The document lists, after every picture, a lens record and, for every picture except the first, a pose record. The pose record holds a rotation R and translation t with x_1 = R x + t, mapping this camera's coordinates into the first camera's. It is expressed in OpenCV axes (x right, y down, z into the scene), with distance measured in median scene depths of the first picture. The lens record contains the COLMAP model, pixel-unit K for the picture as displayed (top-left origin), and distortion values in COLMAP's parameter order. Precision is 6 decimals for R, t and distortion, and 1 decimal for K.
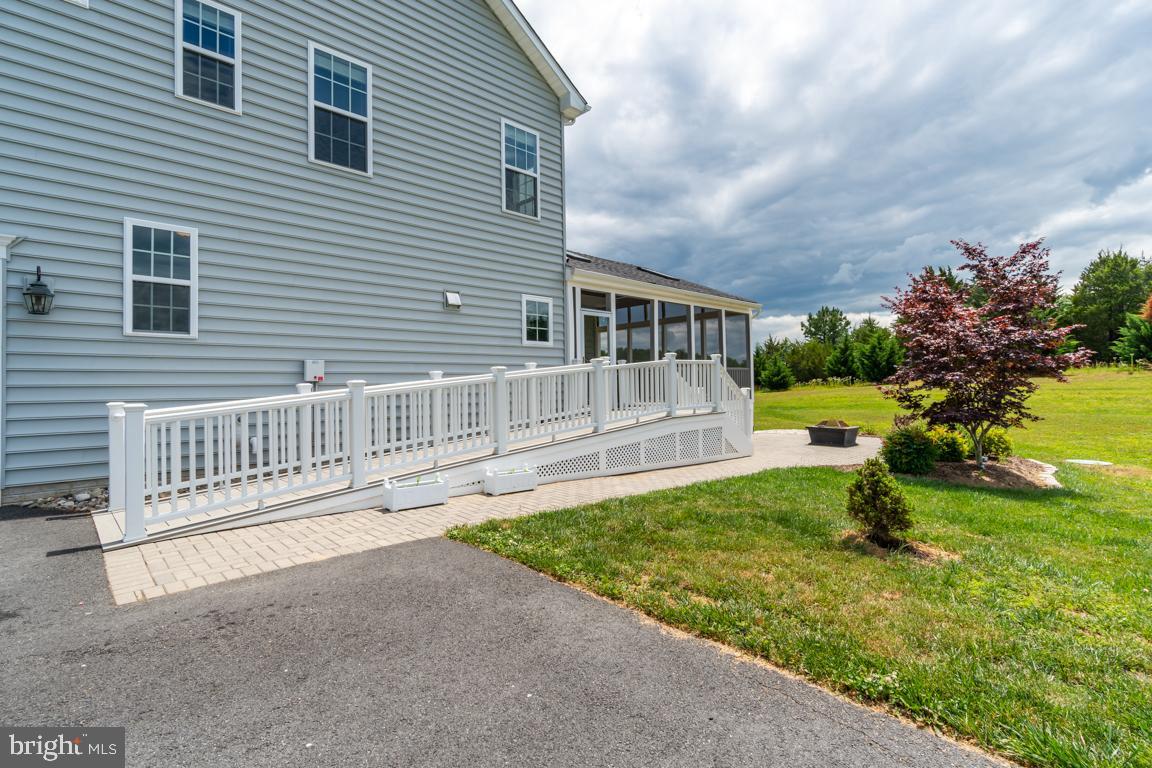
lens RADIAL K [[550.2, 0, 575.6], [0, 550.2, 384.3], [0, 0, 1]] dist [-0.002969, -0.000198]
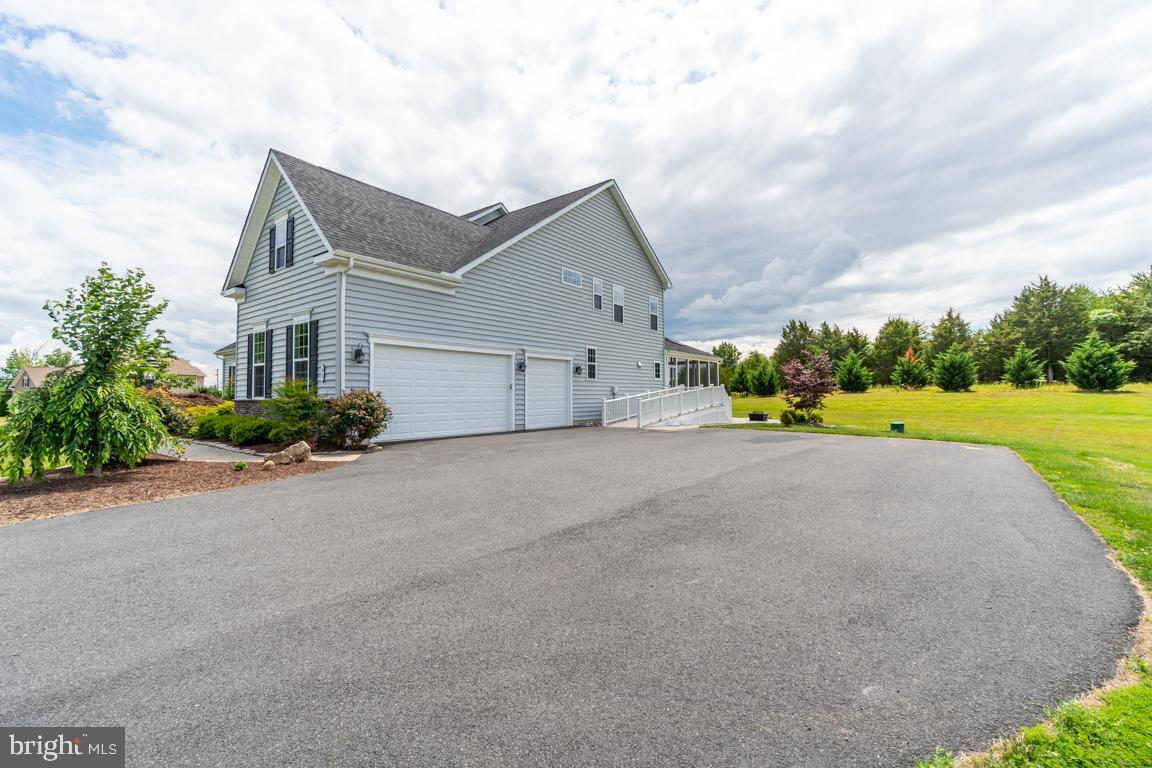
lens RADIAL K [[497.0, 0, 576.0], [0, 497.0, 384.1], [0, 0, 1]] dist [0.002943, 0.000167]
pose [[0.986850, 0.012337, 0.161167, -0.257994], [-0.008492, 0.999663, -0.024526, 0.003419], [-0.161415, 0.022835, 0.986622, -0.393228]]
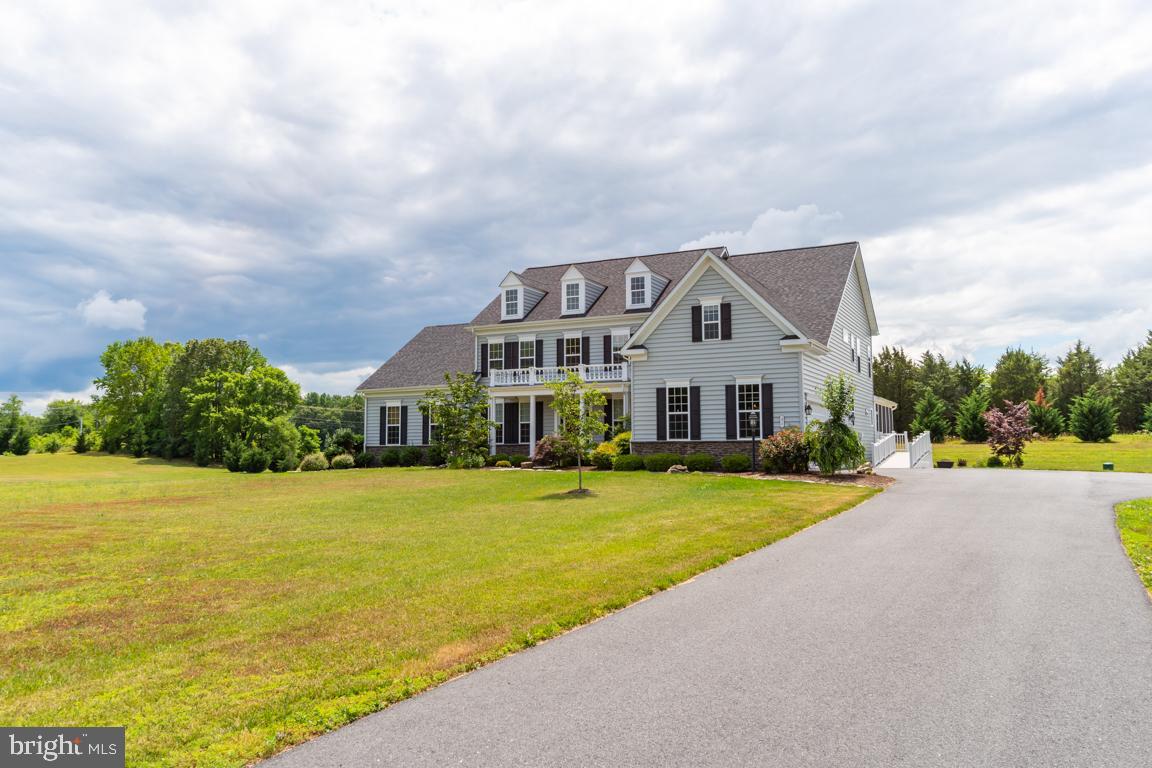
lens RADIAL K [[892.3, 0, 576.6], [0, 892.3, 390.1], [0, 0, 1]] dist [-0.001999, -0.003285]
pose [[0.942283, 0.034118, 0.333076, -0.877057], [-0.010820, 0.997378, -0.071556, 0.023435], [-0.334644, 0.063822, 0.940181, -0.793446]]
